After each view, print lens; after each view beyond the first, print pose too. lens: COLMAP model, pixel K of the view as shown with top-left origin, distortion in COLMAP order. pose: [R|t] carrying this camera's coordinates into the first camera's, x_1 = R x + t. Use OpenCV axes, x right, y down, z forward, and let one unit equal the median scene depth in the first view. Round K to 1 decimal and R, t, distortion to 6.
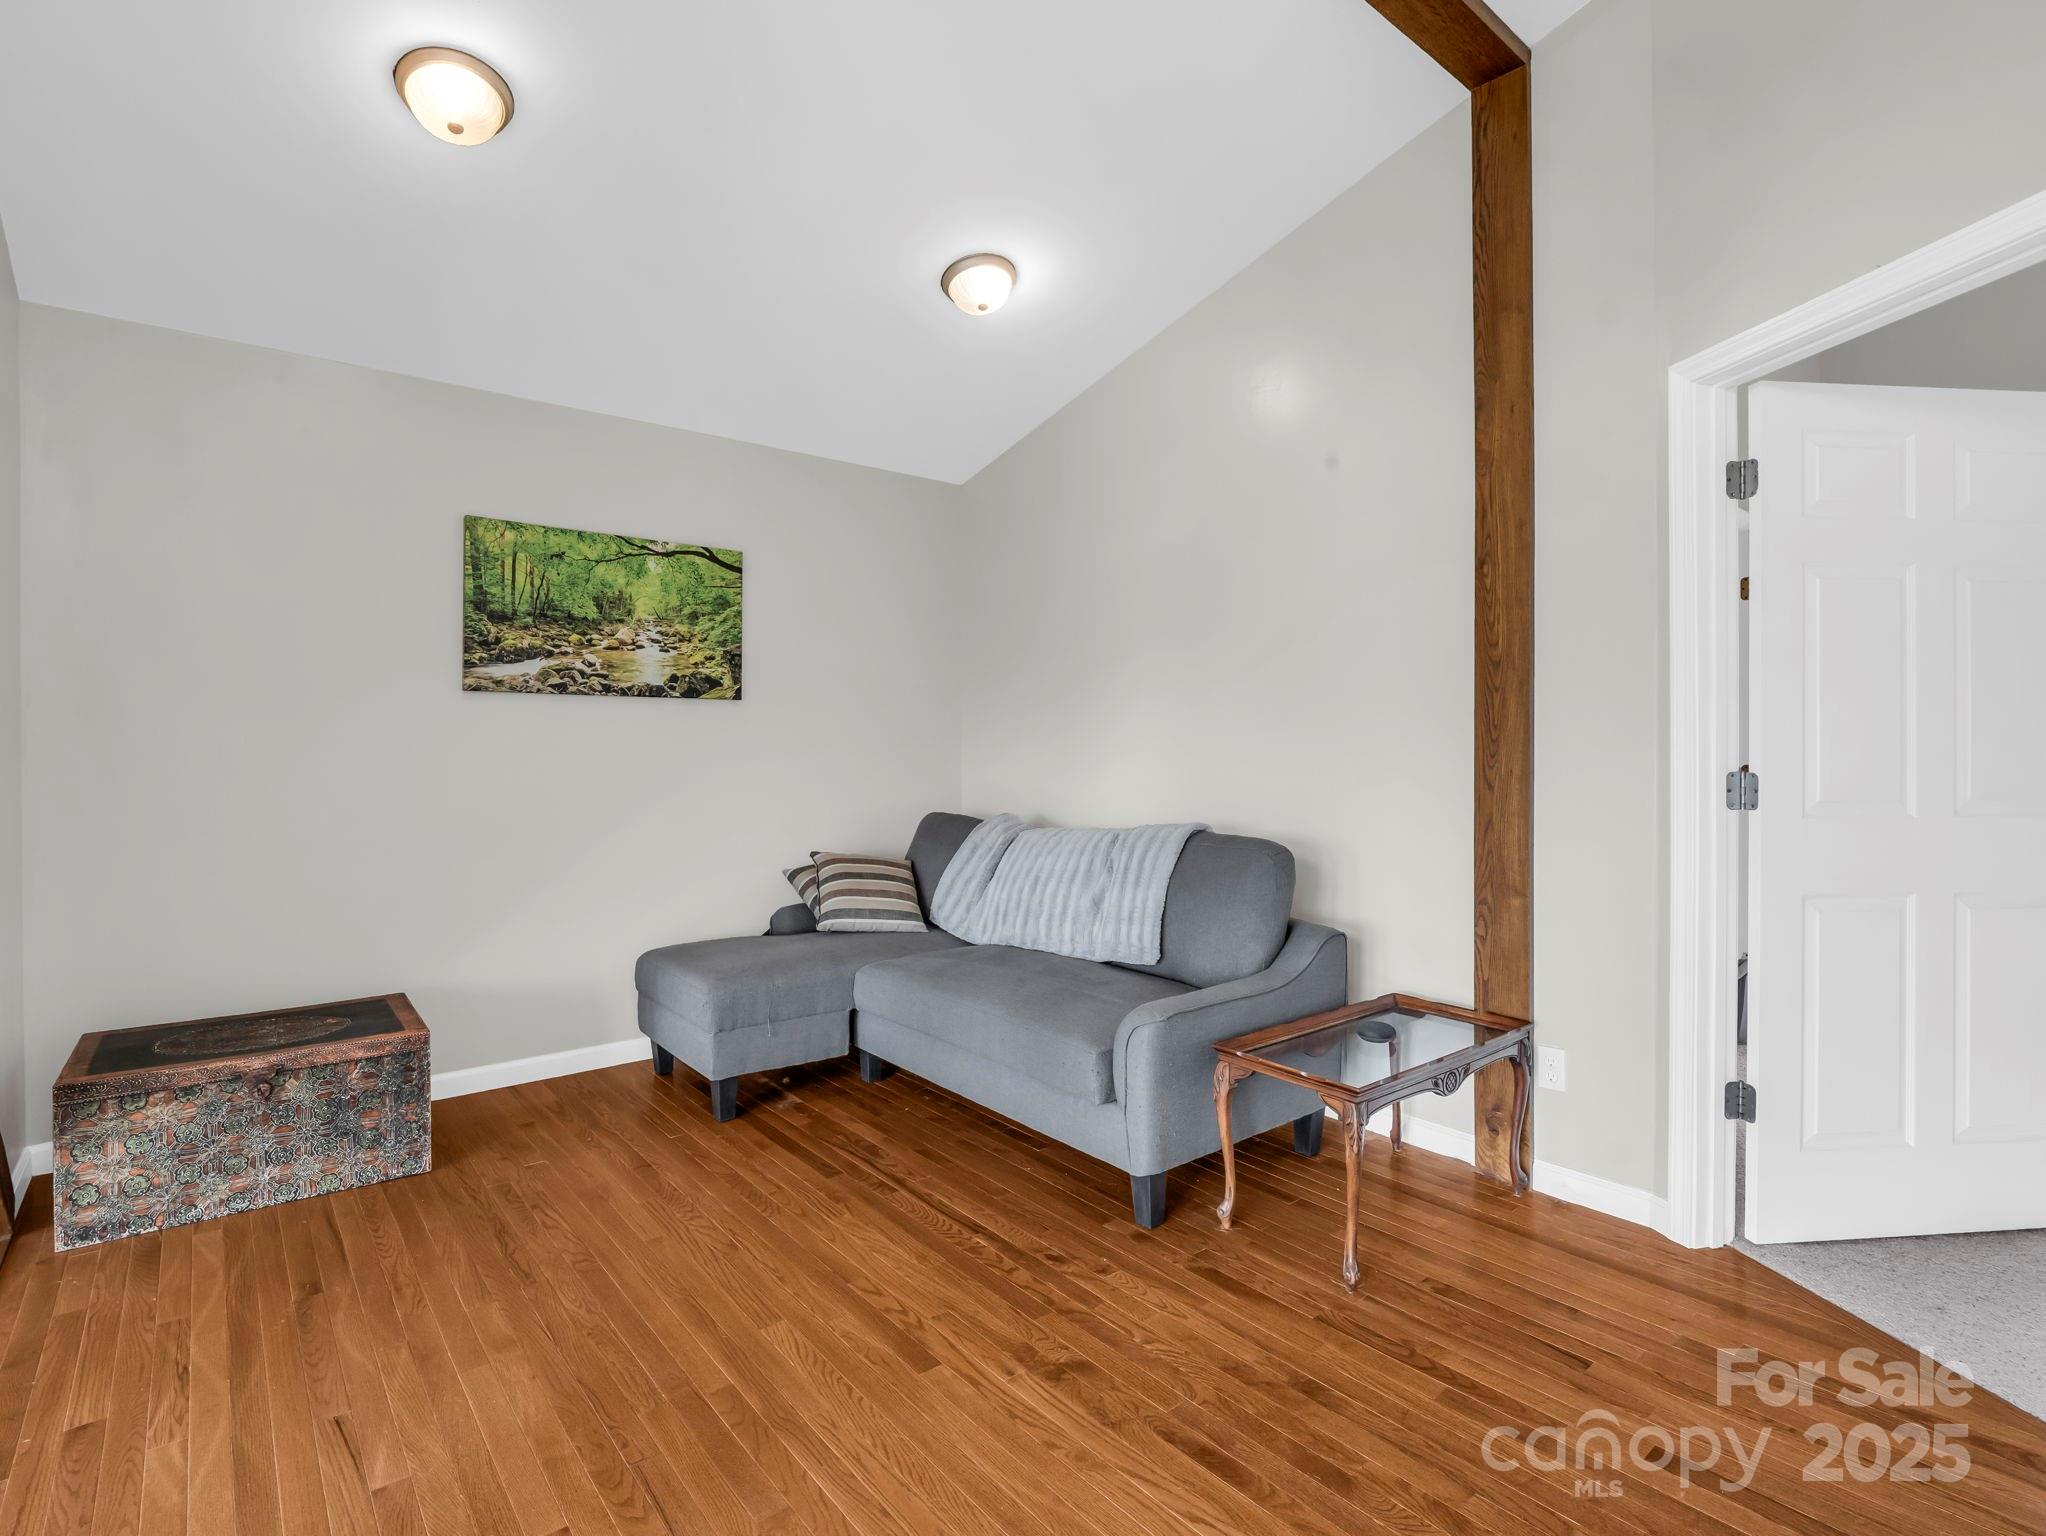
lens RADIAL K [[1007.8, 0, 1020.8], [0, 1007.8, 747.8], [0, 0, 1]] dist [0.001493, -0.011940]
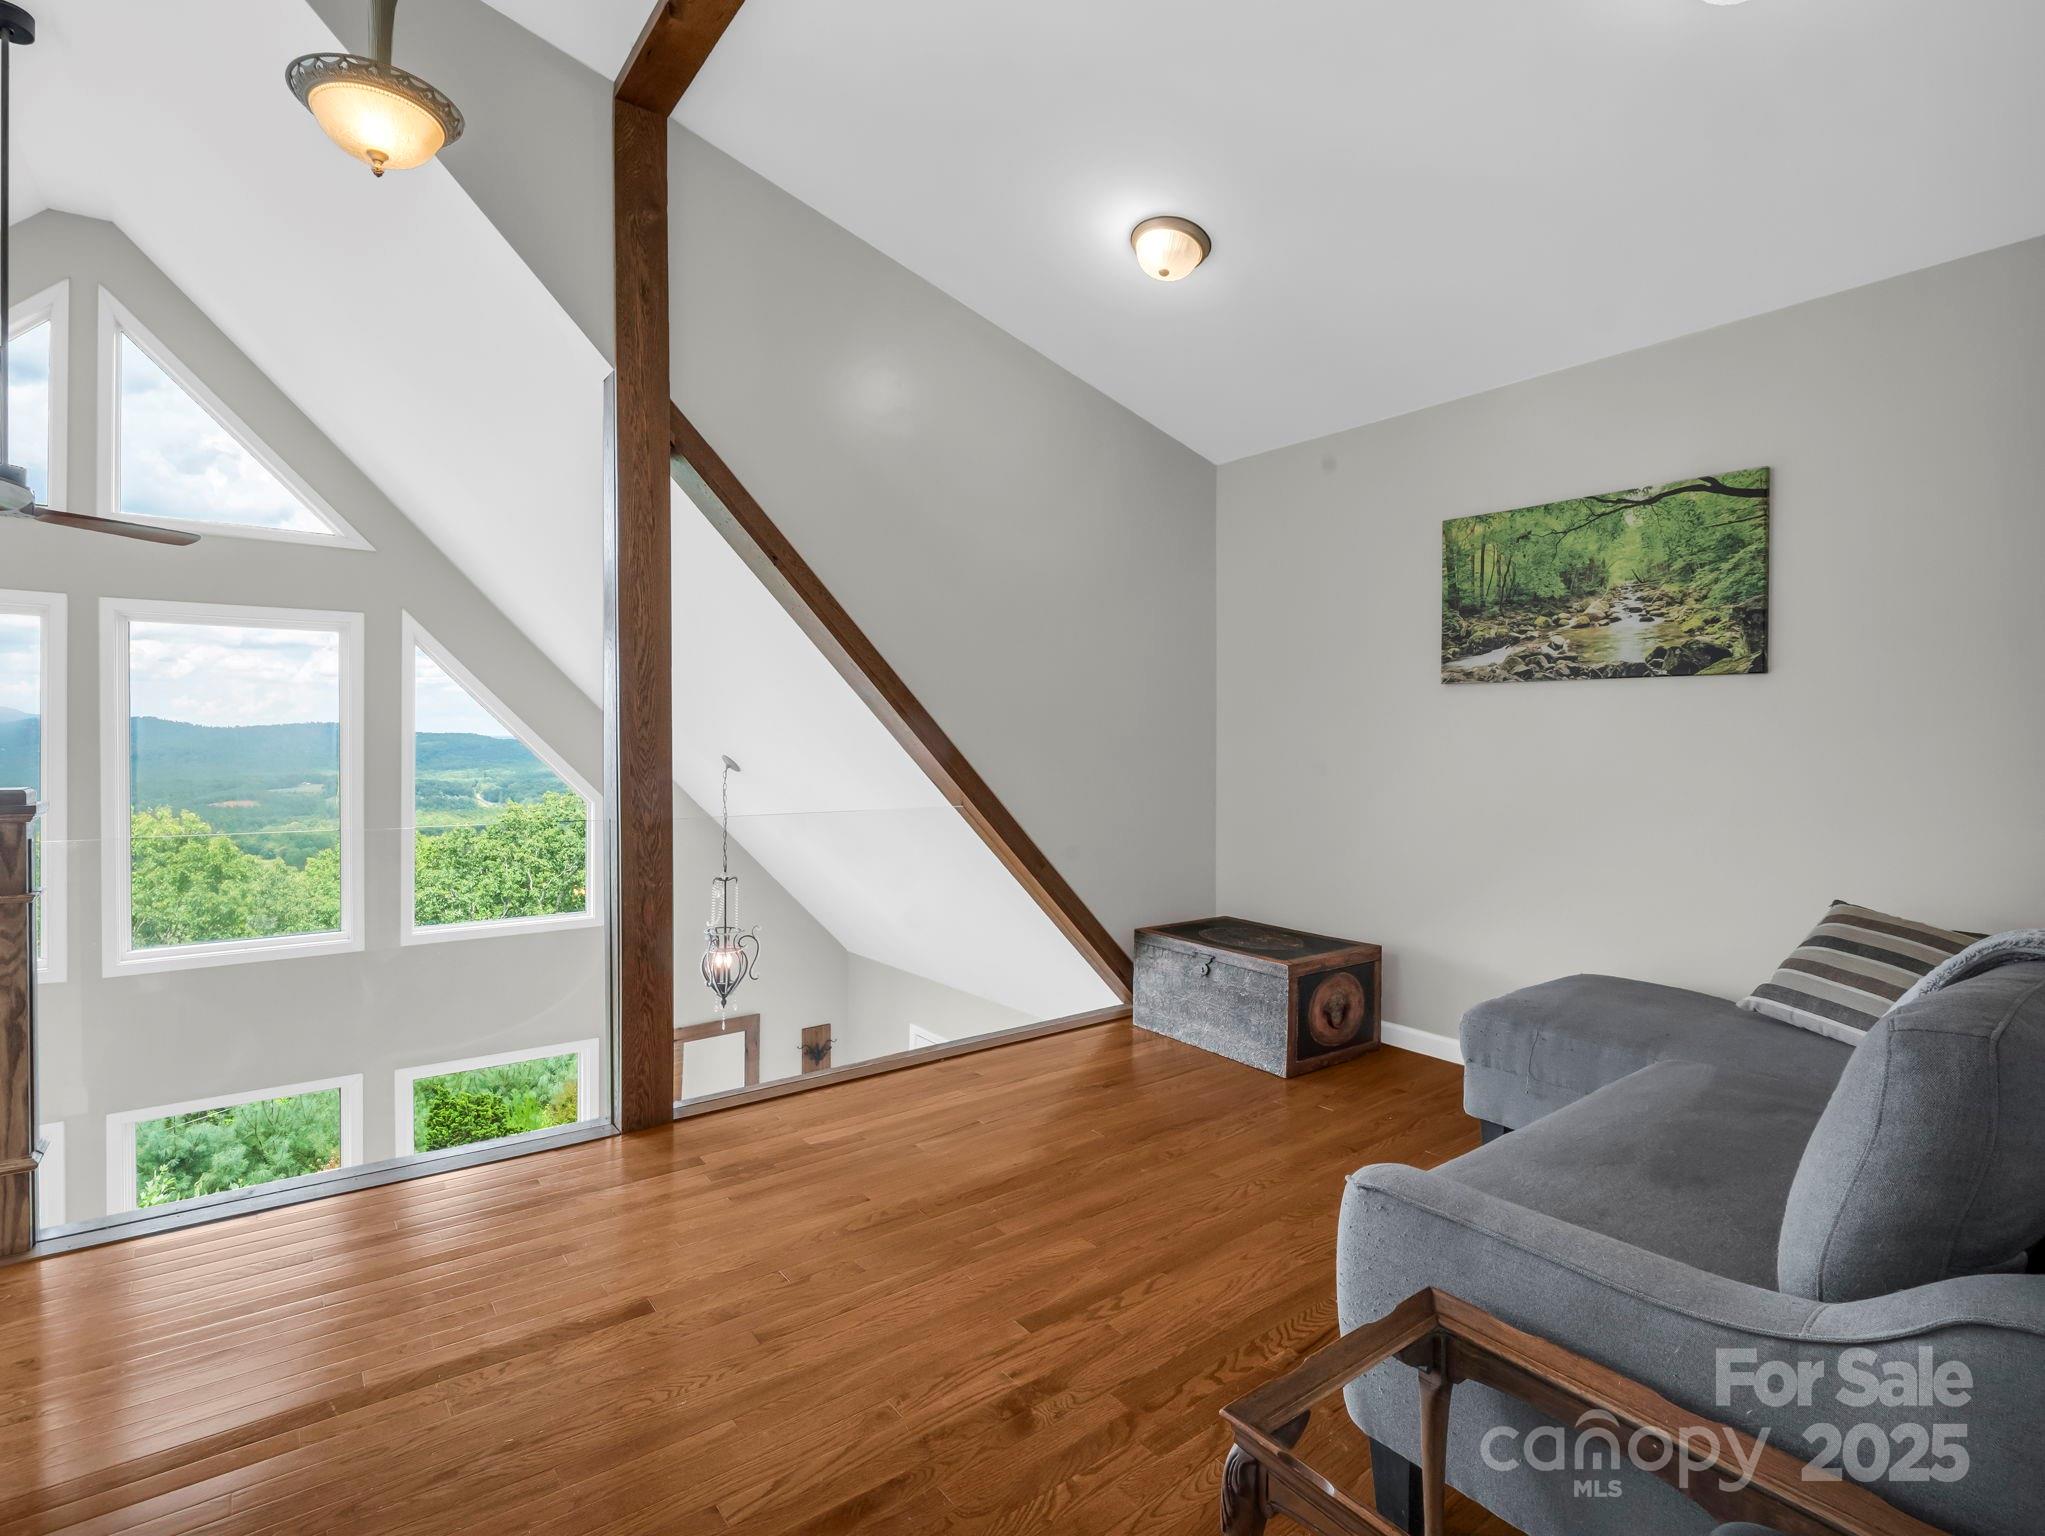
lens RADIAL K [[1007.3, 0, 1020.3], [0, 1007.3, 747.8], [0, 0, 1]] dist [0.001493, -0.011940]
pose [[-0.036831, 0.012926, -0.999238, 0.506931], [-0.005619, 0.999898, 0.013142, -0.000441], [0.999306, 0.006099, -0.036755, 0.549515]]
